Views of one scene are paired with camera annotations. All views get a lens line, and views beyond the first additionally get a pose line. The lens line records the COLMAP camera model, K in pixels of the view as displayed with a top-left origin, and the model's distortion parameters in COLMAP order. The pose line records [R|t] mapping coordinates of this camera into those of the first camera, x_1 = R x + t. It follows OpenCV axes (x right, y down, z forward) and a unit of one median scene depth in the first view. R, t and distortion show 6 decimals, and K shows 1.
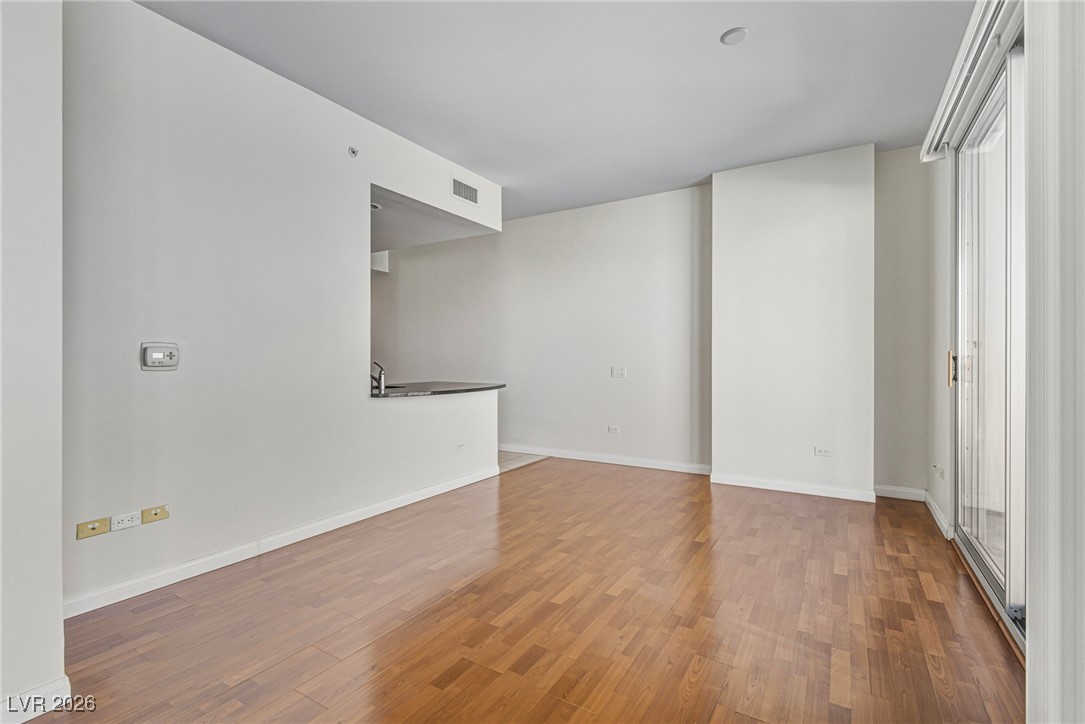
lens RADIAL K [[500.5, 0, 541.9], [0, 500.5, 356.6], [0, 0, 1]] dist [0.015783, -0.008165]
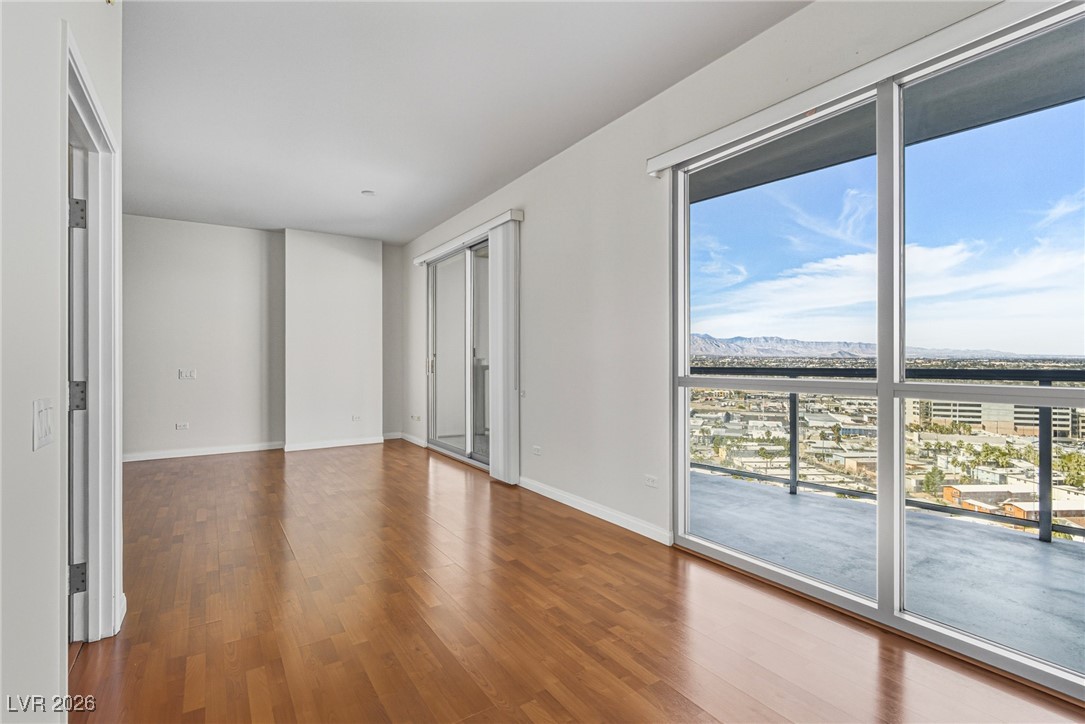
lens RADIAL K [[500.5, 0, 530.5], [0, 500.5, 361.3], [0, 0, 1]] dist [0.015783, -0.008165]
pose [[0.443668, -0.001788, 0.896189, -0.781537], [-0.002813, 0.999990, 0.003387, -0.006615], [-0.896187, -0.004024, 0.443659, -0.288447]]
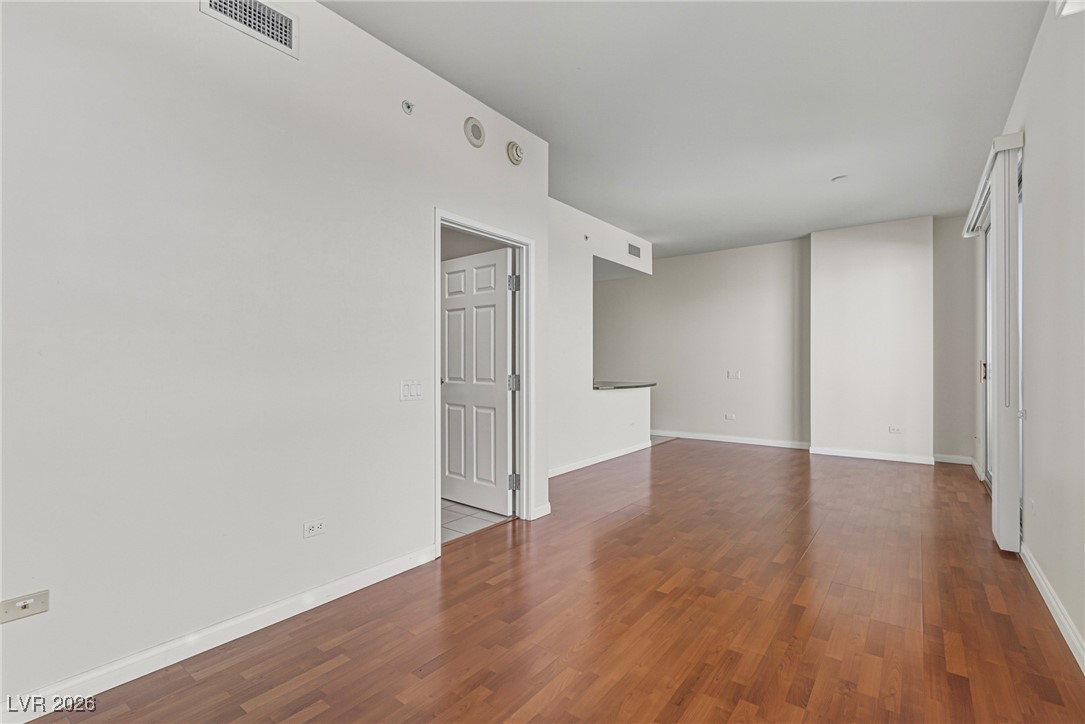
lens RADIAL K [[500.5, 0, 544.0], [0, 500.5, 361.7], [0, 0, 1]] dist [0.015783, -0.008165]
pose [[0.995249, -0.001149, -0.097357, -0.341203], [0.001011, 0.999998, -0.001465, -0.004761], [0.097358, 0.001360, 0.995248, -0.601415]]
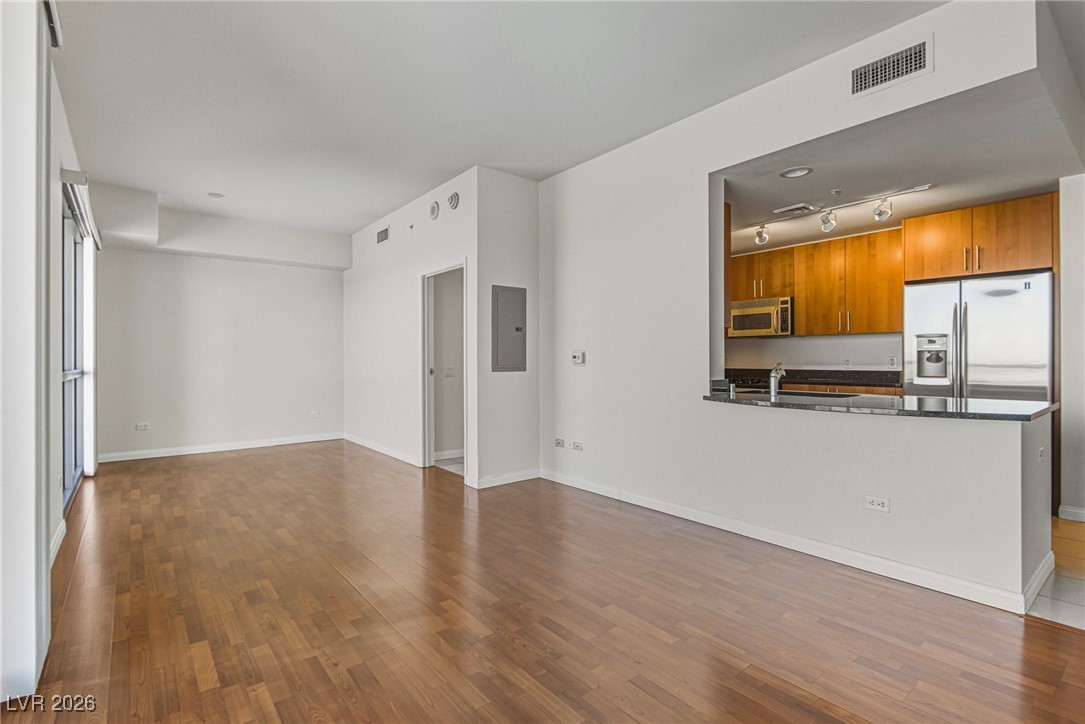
lens RADIAL K [[500.5, 0, 523.0], [0, 500.5, 360.7], [0, 0, 1]] dist [0.015783, -0.008165]
pose [[-0.356312, 0.004816, -0.934354, 0.675676], [0.006029, 0.999978, 0.002855, 0.002402], [0.934347, -0.004616, -0.356333, 1.012793]]
